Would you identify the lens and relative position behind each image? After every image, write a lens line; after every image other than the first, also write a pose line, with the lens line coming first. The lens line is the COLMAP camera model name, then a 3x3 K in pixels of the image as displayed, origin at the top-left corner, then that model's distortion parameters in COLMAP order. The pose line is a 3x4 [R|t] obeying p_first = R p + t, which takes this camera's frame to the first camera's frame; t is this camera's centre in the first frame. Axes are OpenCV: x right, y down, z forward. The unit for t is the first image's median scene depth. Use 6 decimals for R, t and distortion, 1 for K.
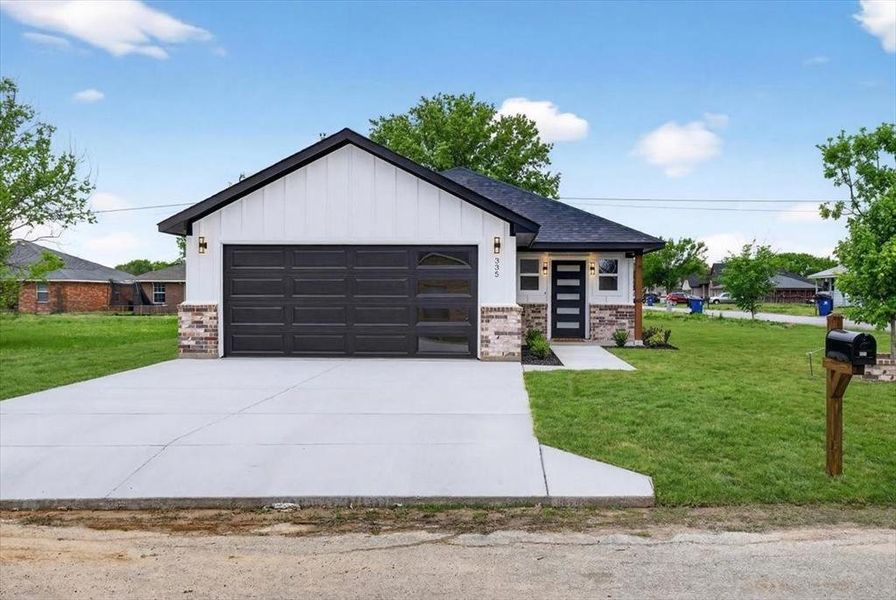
lens RADIAL K [[897.1, 0, 448.0], [0, 897.1, 300.0], [0, 0, 1]] dist [-0.008252, -0.006486]
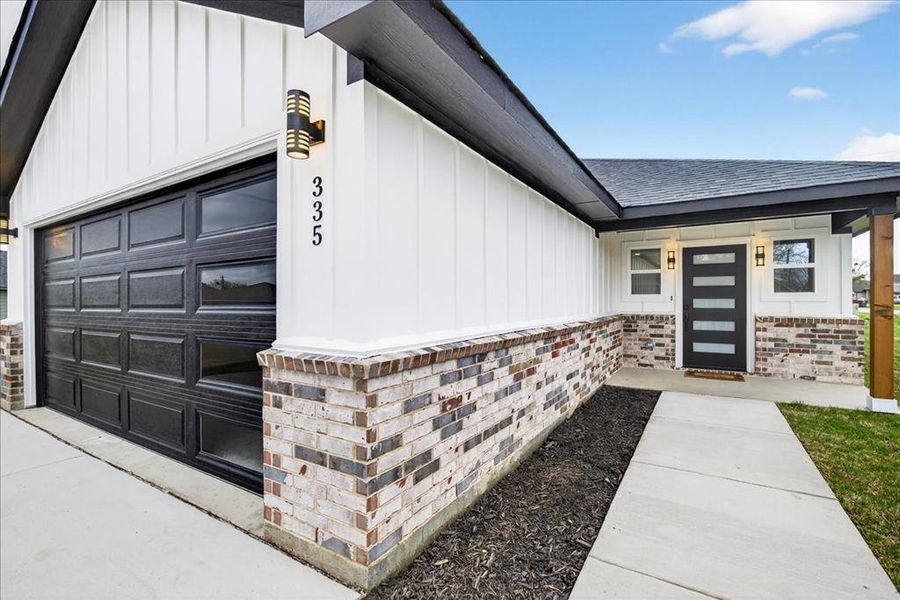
lens RADIAL K [[398.1, 0, 463.4], [0, 398.1, 301.1], [0, 0, 1]] dist [-0.000452, 0.000024]
pose [[0.878964, -0.009470, -0.476794, 0.113957], [0.007875, 0.999955, -0.005342, -0.005275], [0.476823, 0.000941, 0.878999, 0.675432]]
